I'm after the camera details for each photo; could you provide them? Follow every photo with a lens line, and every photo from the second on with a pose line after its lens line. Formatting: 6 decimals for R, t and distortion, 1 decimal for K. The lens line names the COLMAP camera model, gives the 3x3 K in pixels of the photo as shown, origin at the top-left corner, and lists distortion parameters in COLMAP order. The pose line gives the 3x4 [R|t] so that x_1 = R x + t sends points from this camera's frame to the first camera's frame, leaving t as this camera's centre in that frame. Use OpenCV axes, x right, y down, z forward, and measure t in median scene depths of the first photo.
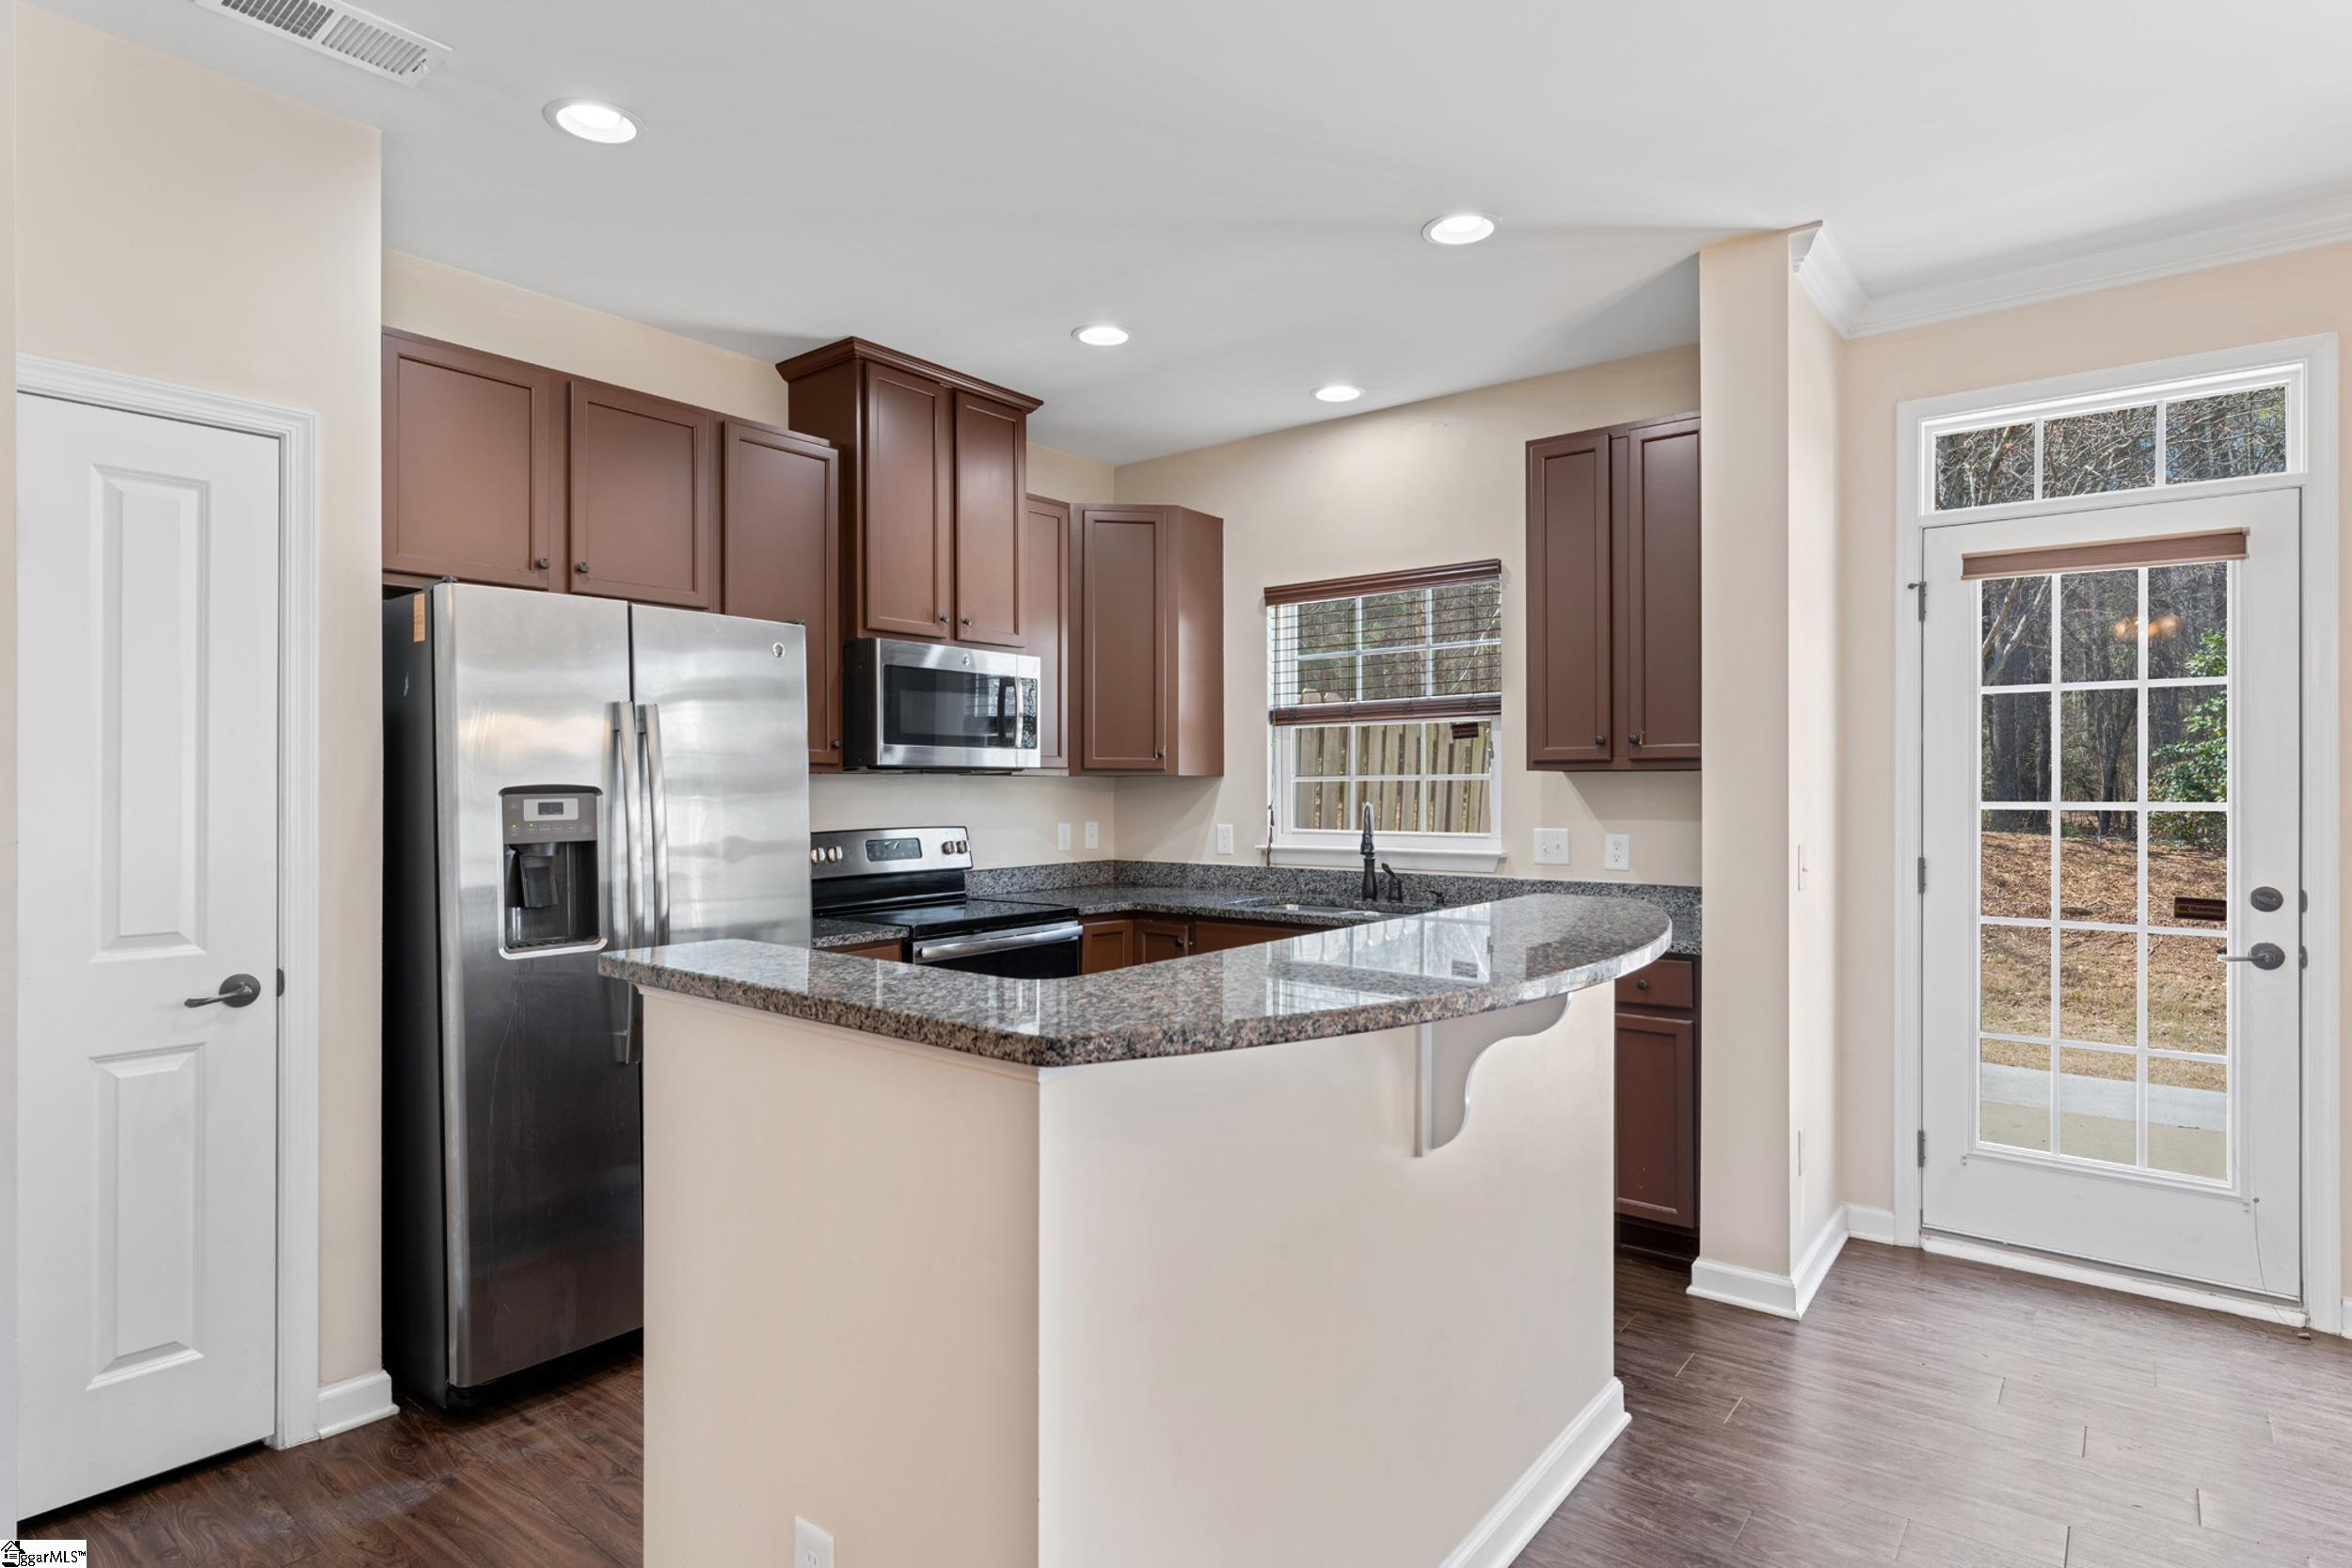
lens RADIAL K [[1212.7, 0, 1171.5], [0, 1212.7, 777.0], [0, 0, 1]] dist [-0.004746, -0.001058]
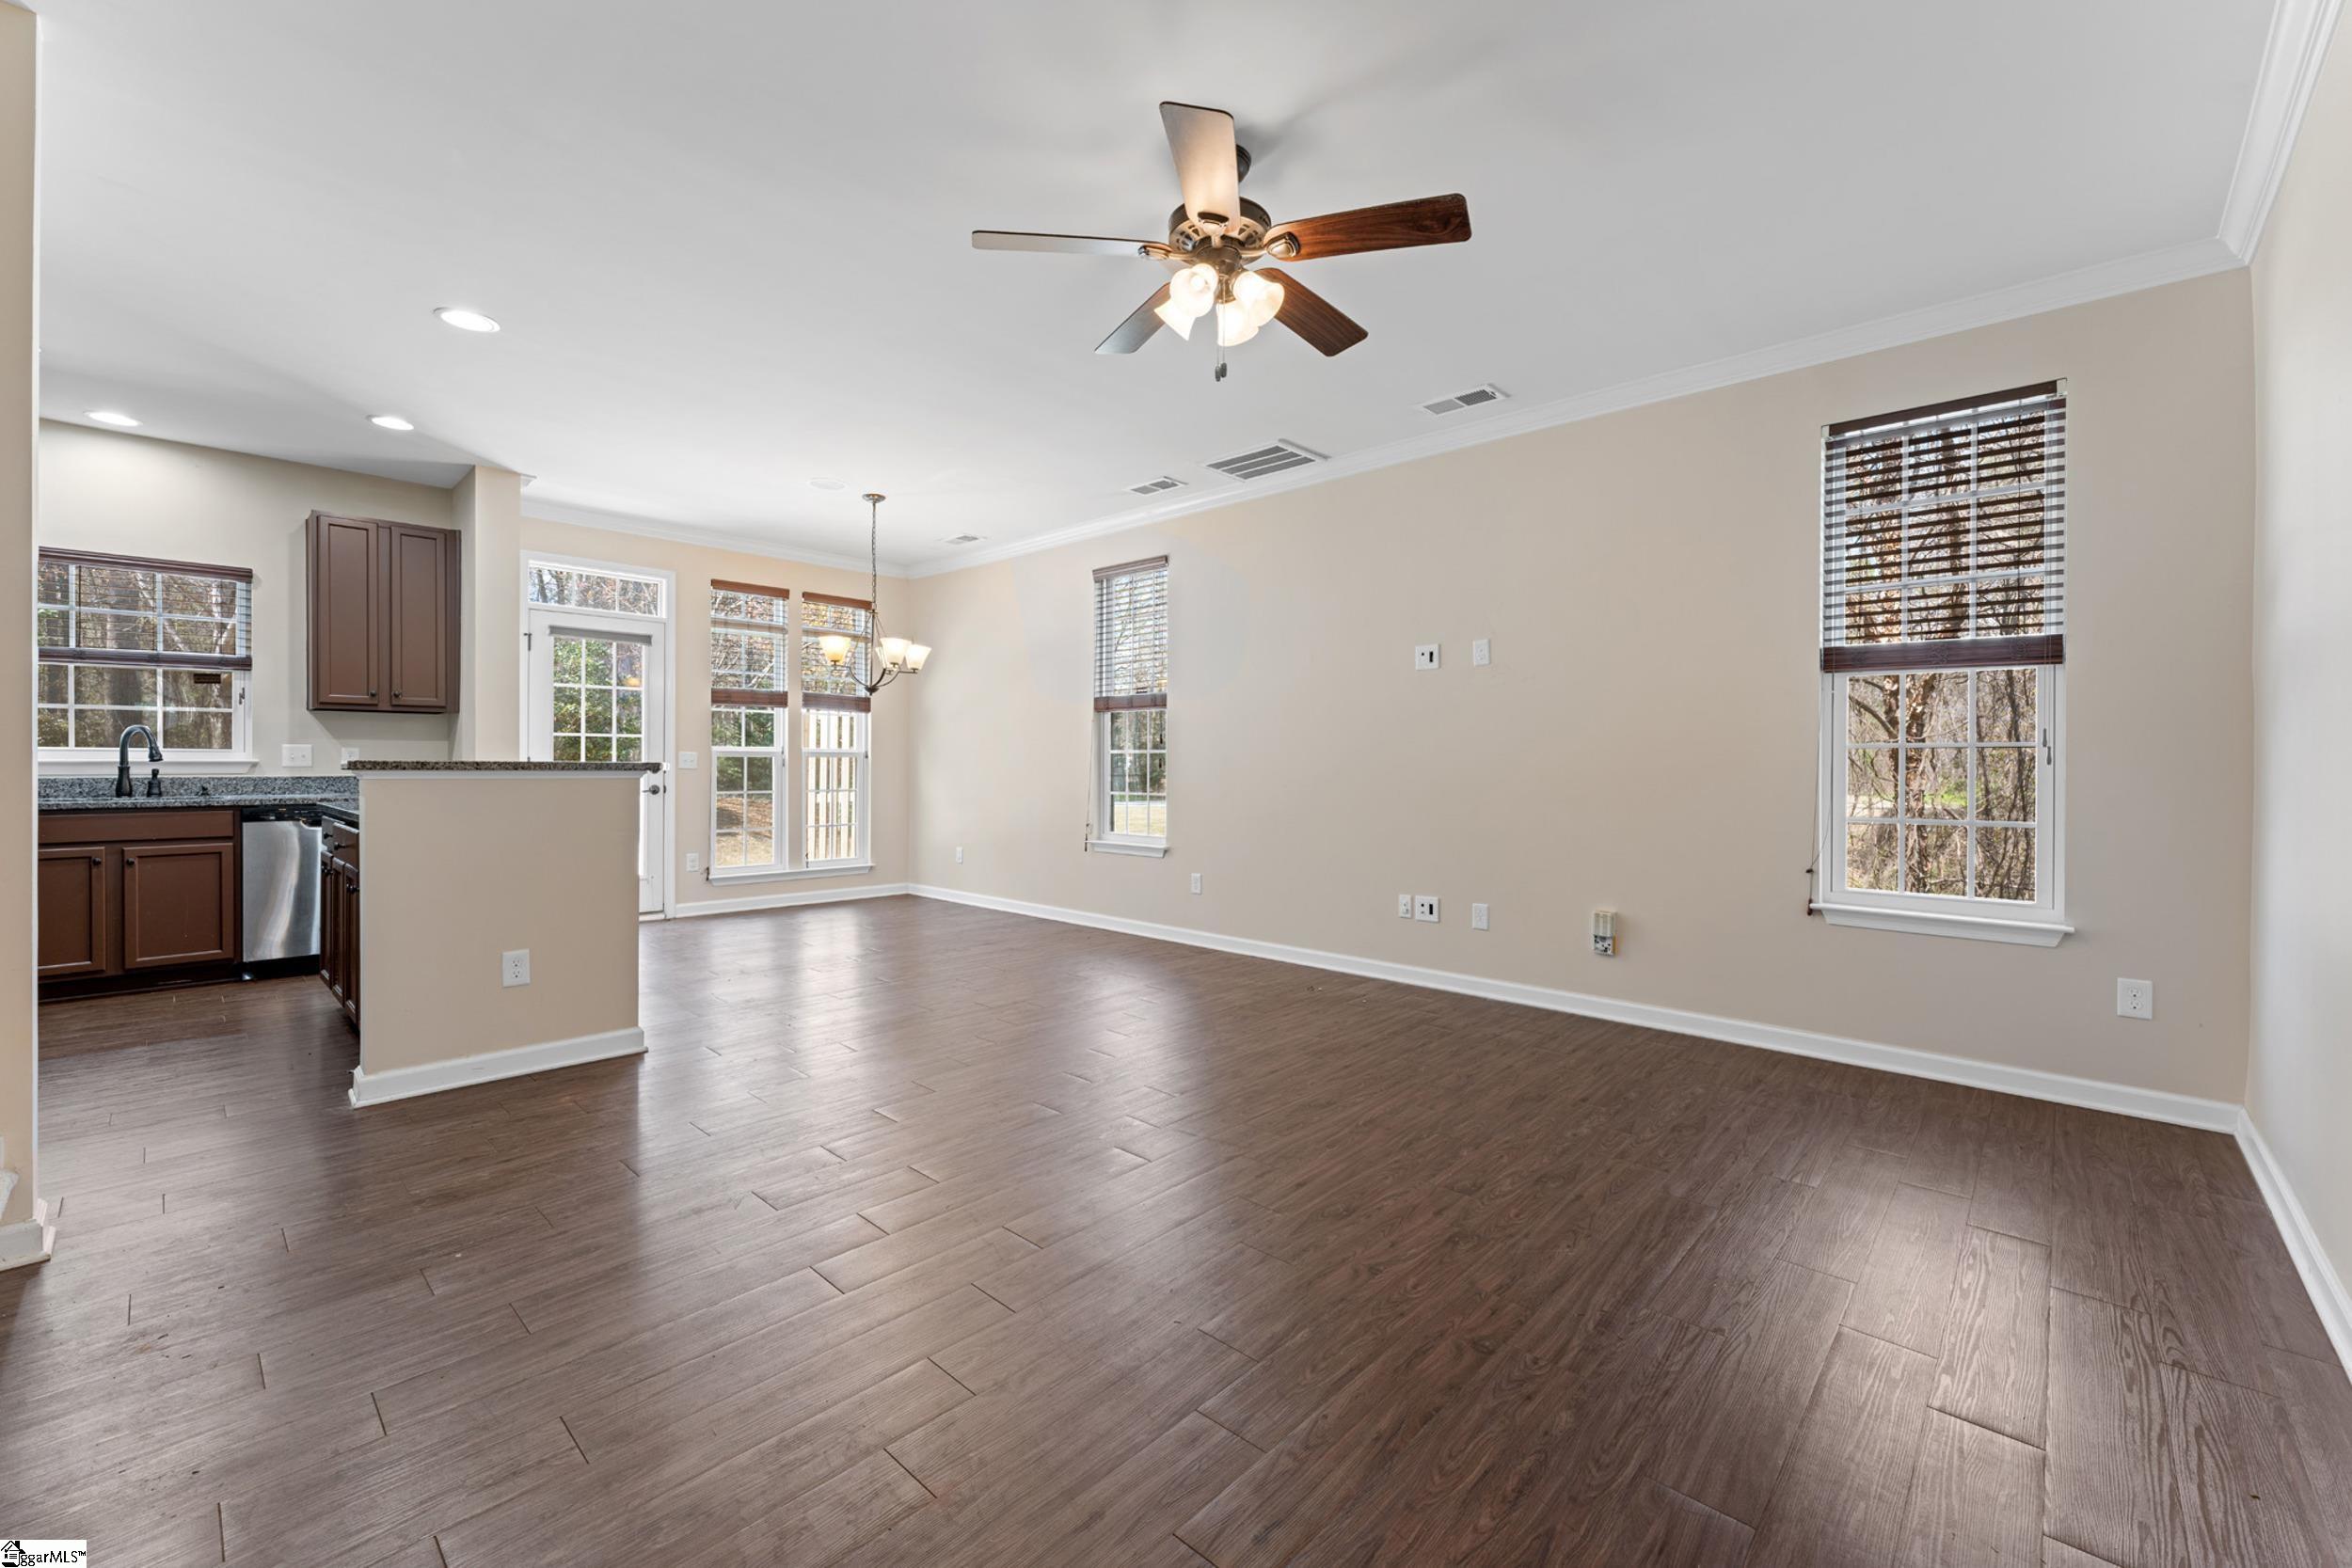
lens RADIAL K [[955.7, 0, 1168.6], [0, 955.7, 772.3], [0, 0, 1]] dist [-0.000001, 0.001026]
pose [[0.083184, -0.006643, 0.996512, -1.040698], [-0.010713, 0.999914, 0.007560, 0.068864], [-0.996477, -0.011304, 0.083105, -0.319173]]
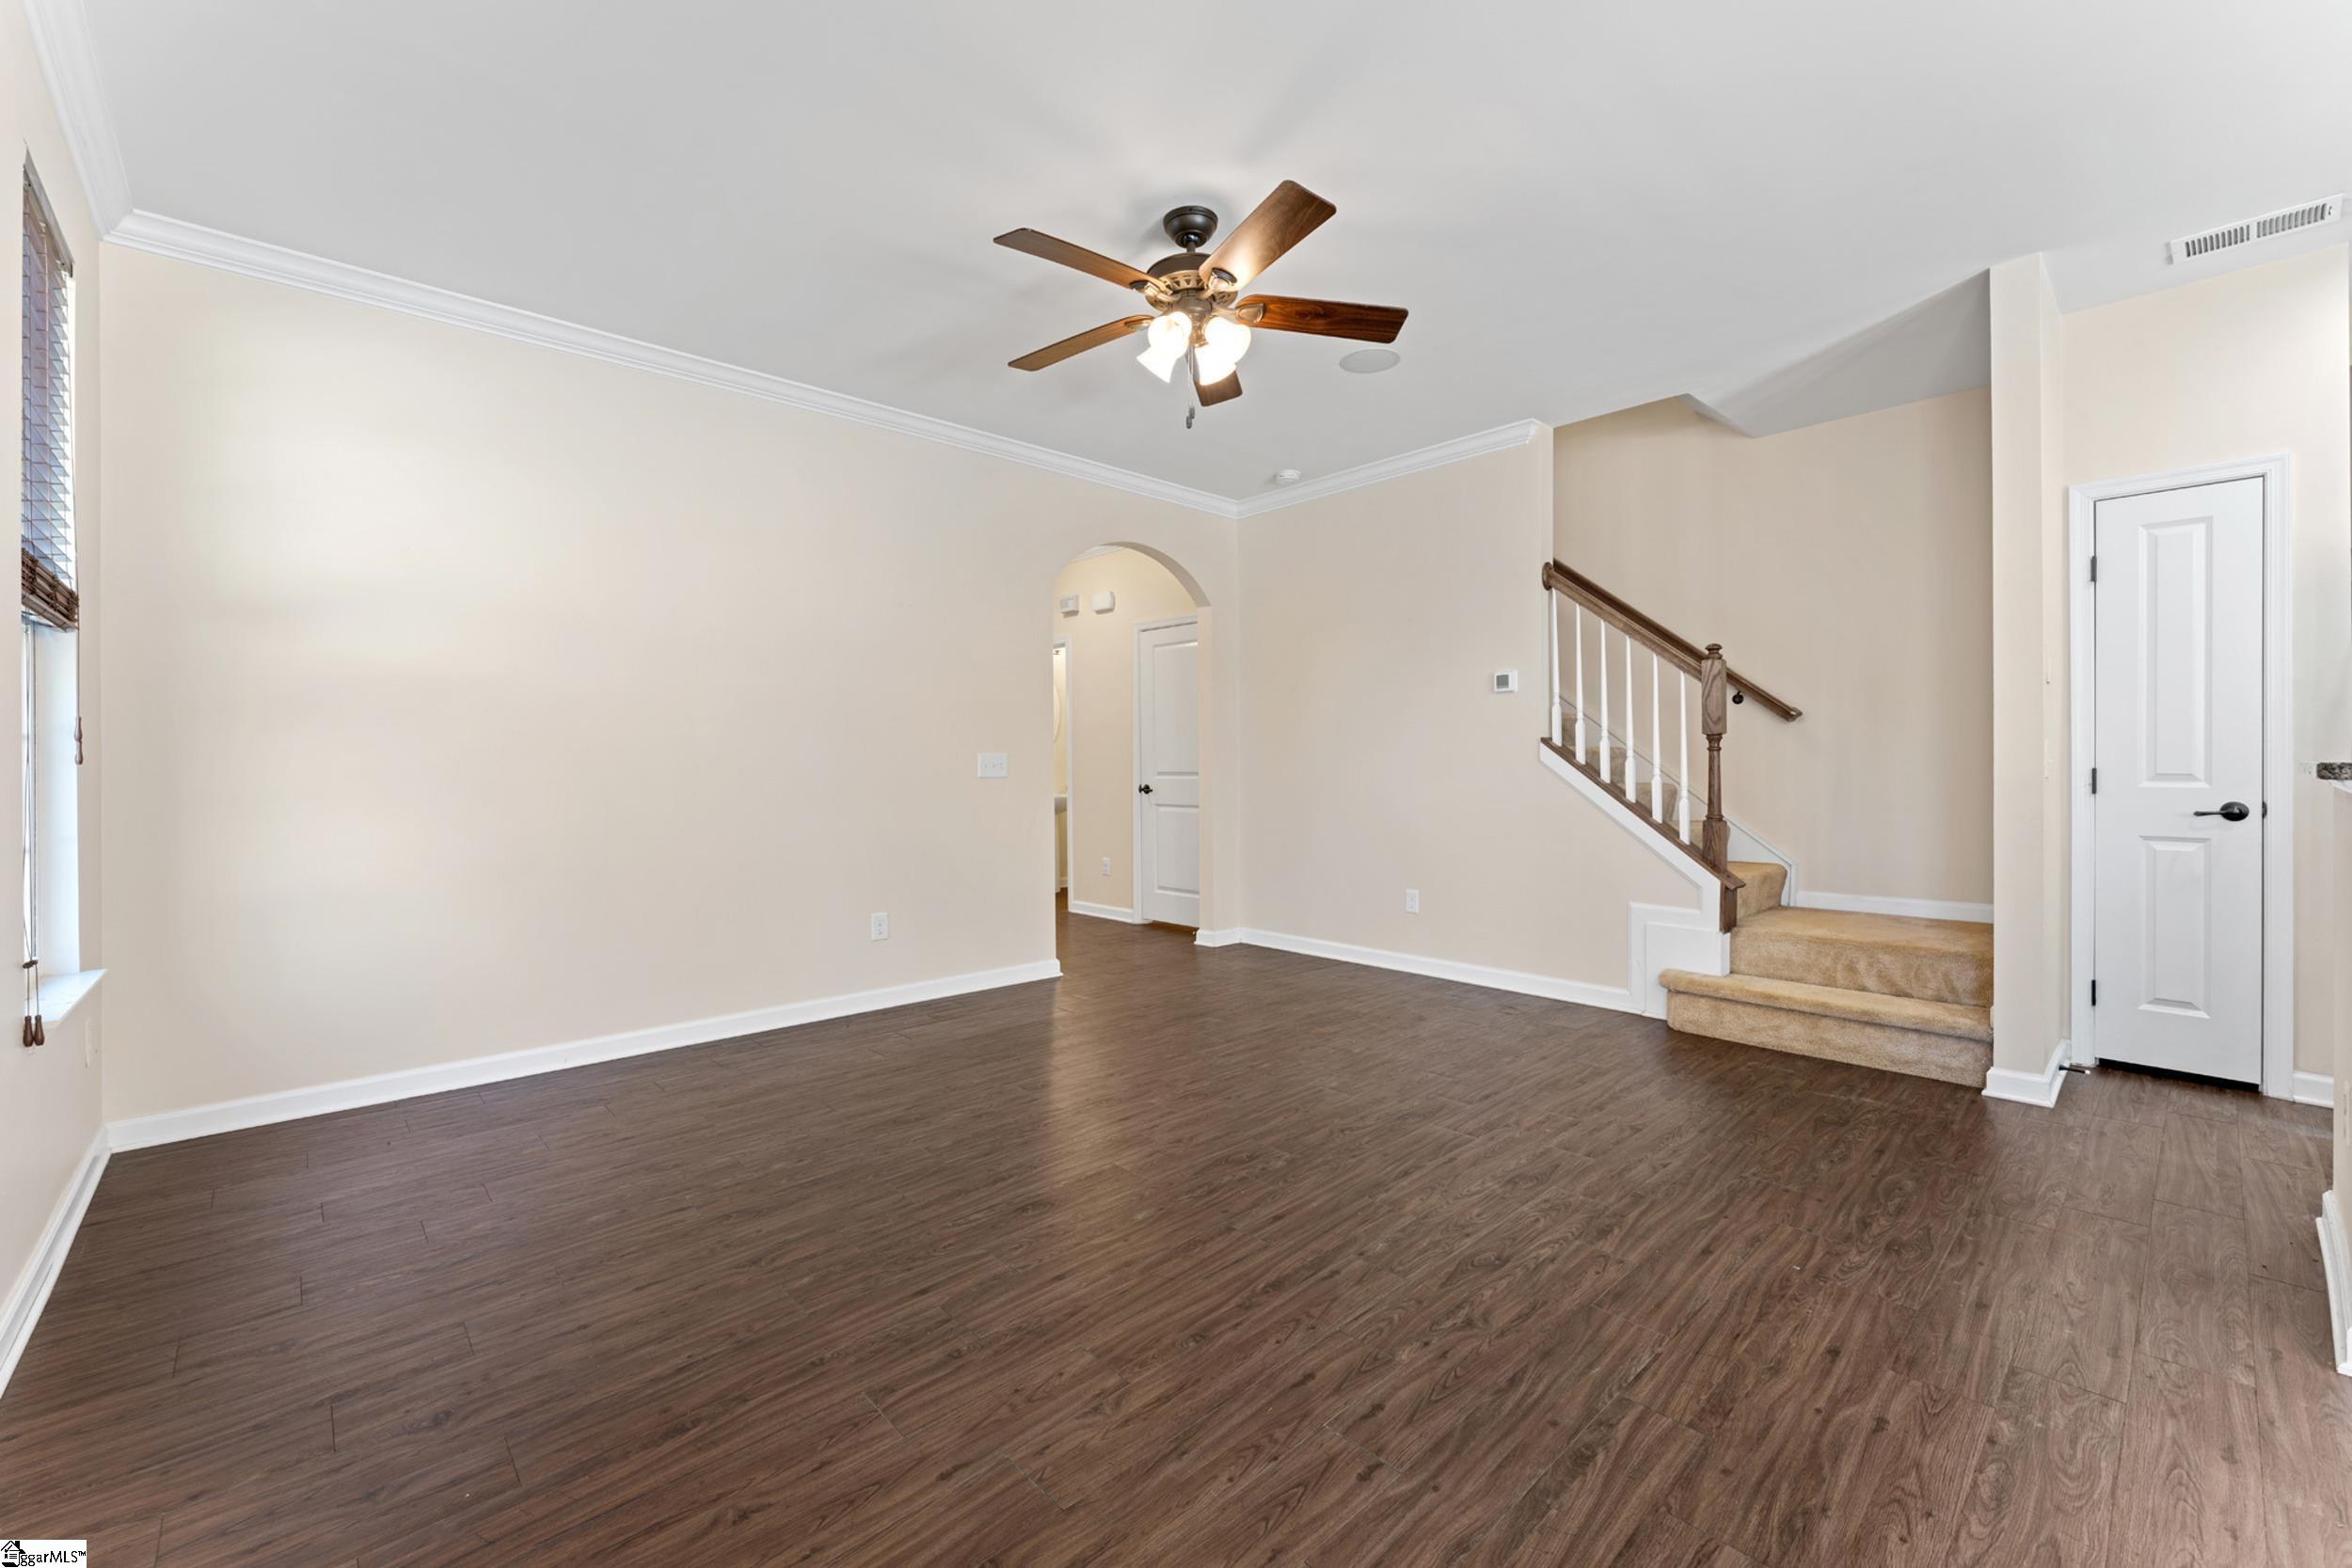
lens RADIAL K [[955.7, 0, 1169.4], [0, 955.7, 769.9], [0, 0, 1]] dist [-0.000001, 0.001026]
pose [[-0.152171, 0.005734, -0.988337, 0.542020], [0.008954, 0.999950, 0.004423, 0.068697], [0.988314, -0.008177, -0.152215, -0.188012]]
